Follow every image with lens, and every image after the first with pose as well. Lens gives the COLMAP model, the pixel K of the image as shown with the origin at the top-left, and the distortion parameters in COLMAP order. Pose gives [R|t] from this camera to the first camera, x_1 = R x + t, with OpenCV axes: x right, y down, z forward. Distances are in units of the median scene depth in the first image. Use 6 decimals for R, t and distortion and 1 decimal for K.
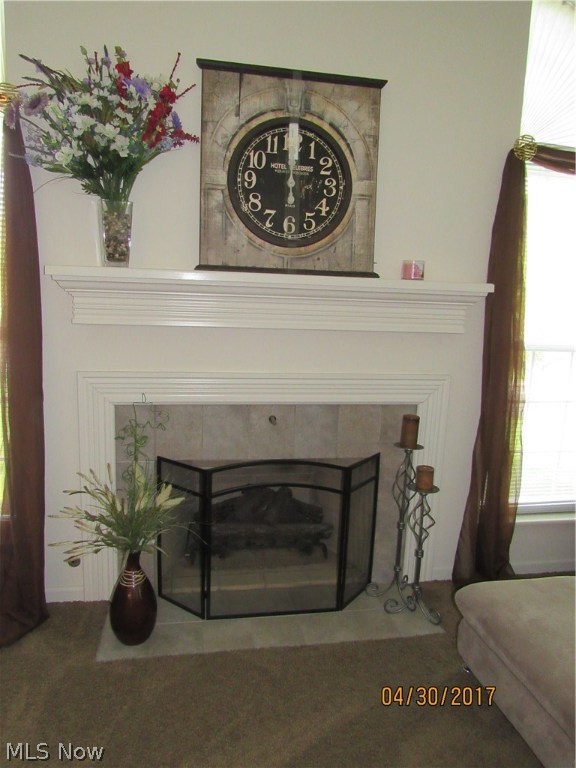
lens RADIAL K [[550.4, 0, 283.3], [0, 550.4, 387.4], [0, 0, 1]] dist [-0.033162, 0.017606]
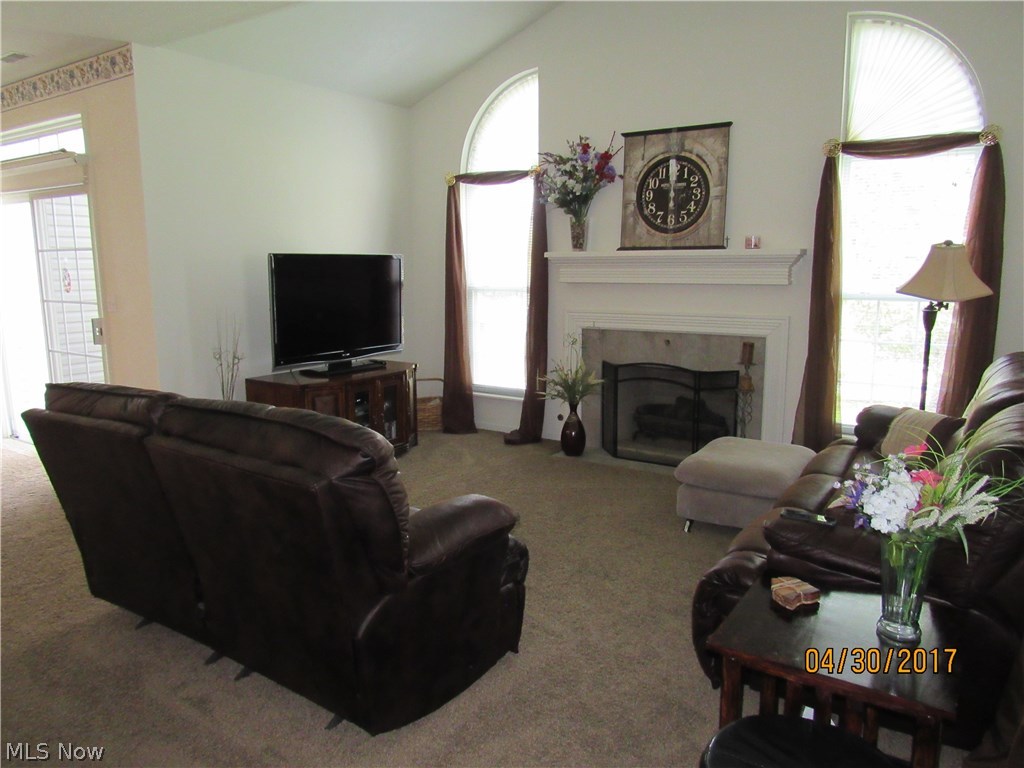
lens RADIAL K [[733.8, 0, 511.8], [0, 733.8, 382.8], [0, 0, 1]] dist [-0.033162, 0.017606]
pose [[0.708957, 0.073276, -0.701435, 1.255808], [-0.085703, 0.996168, 0.017443, 0.193499], [0.700025, 0.047748, 0.712520, -0.875740]]
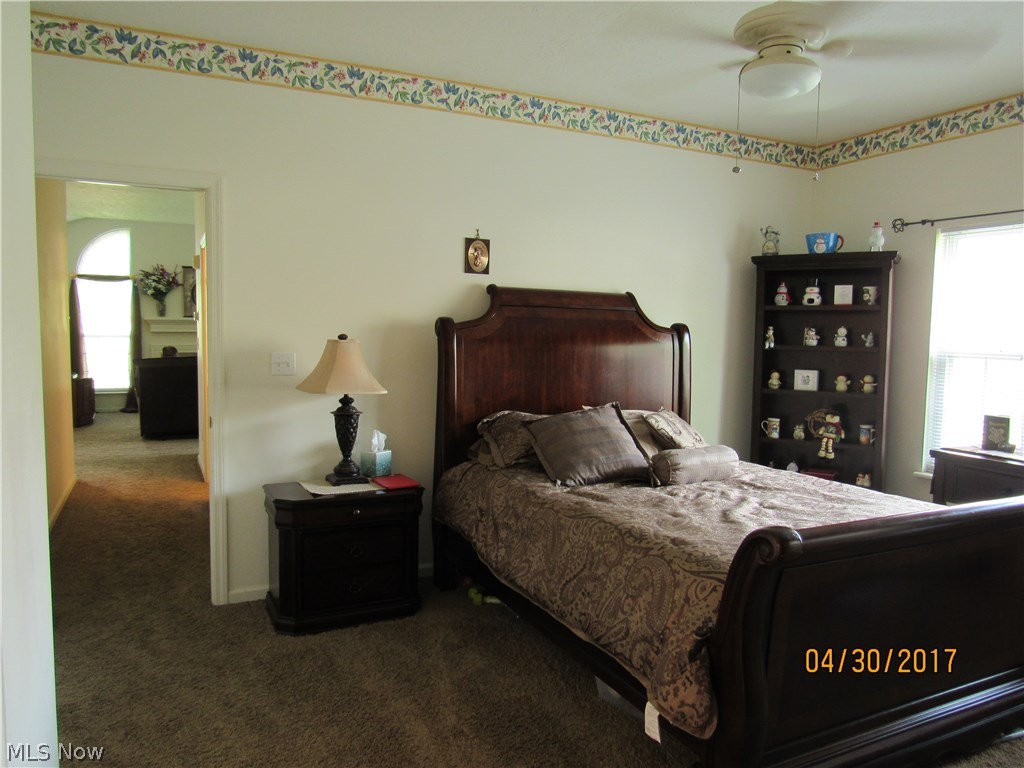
lens RADIAL K [[733.8, 0, 510.0], [0, 733.8, 381.9], [0, 0, 1]] dist [-0.033162, 0.017606]
pose [[0.964763, -0.052517, 0.257827, 0.709081], [0.078951, 0.992506, -0.093263, 0.894463], [-0.250997, 0.110333, 0.961679, -4.449988]]
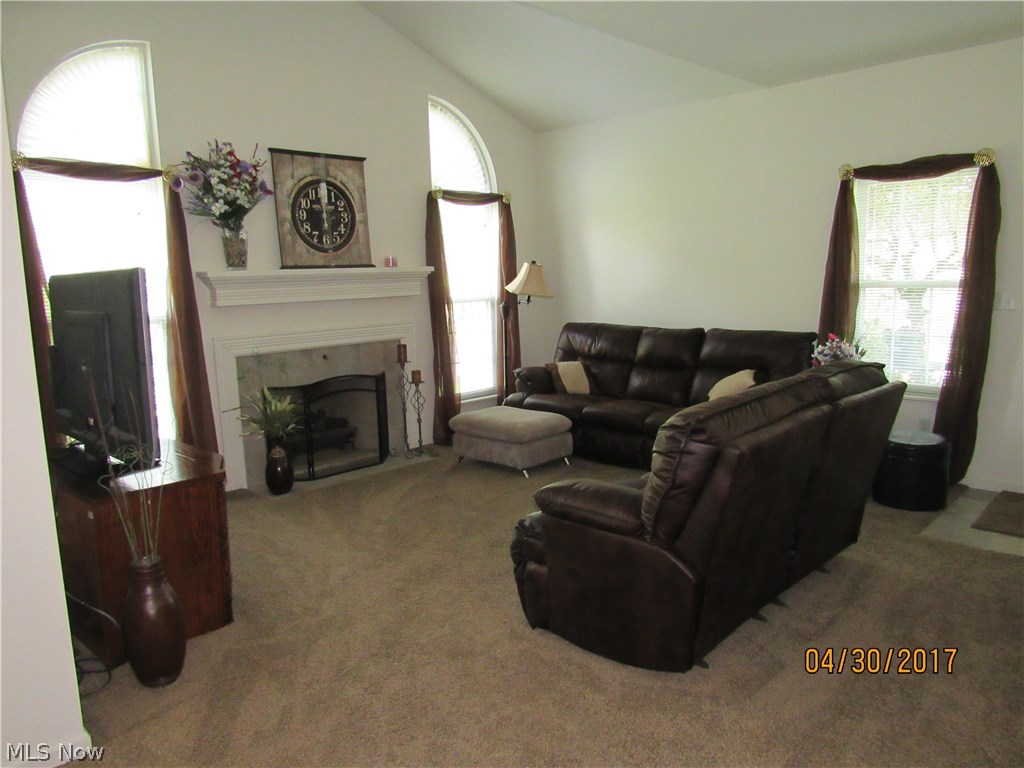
lens RADIAL K [[733.8, 0, 509.2], [0, 733.8, 386.9], [0, 0, 1]] dist [-0.033162, 0.017606]
pose [[0.817965, -0.147796, 0.555958, -0.876131], [0.154051, 0.987413, 0.035845, 0.169028], [-0.554258, 0.056326, 0.830437, -1.218228]]
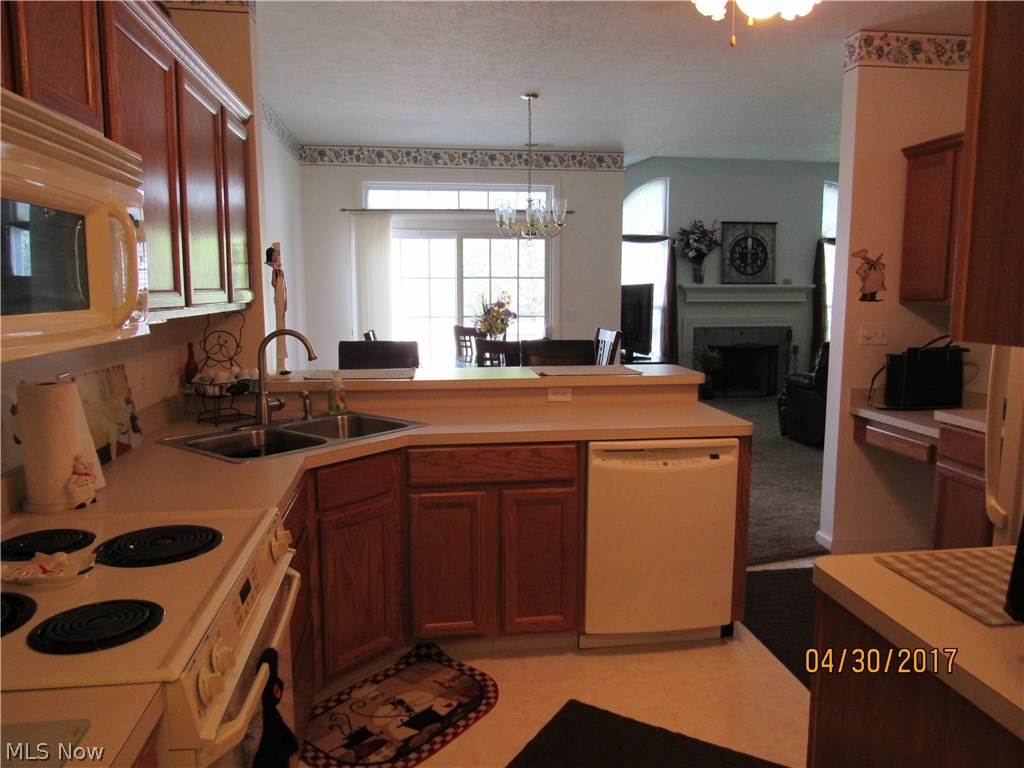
lens RADIAL K [[733.8, 0, 510.9], [0, 733.8, 389.6], [0, 0, 1]] dist [-0.033162, 0.017606]
pose [[0.997587, -0.034519, -0.060239, -1.142428], [0.032199, 0.998718, -0.039065, 0.527874], [0.061511, 0.037031, 0.997419, -3.308002]]
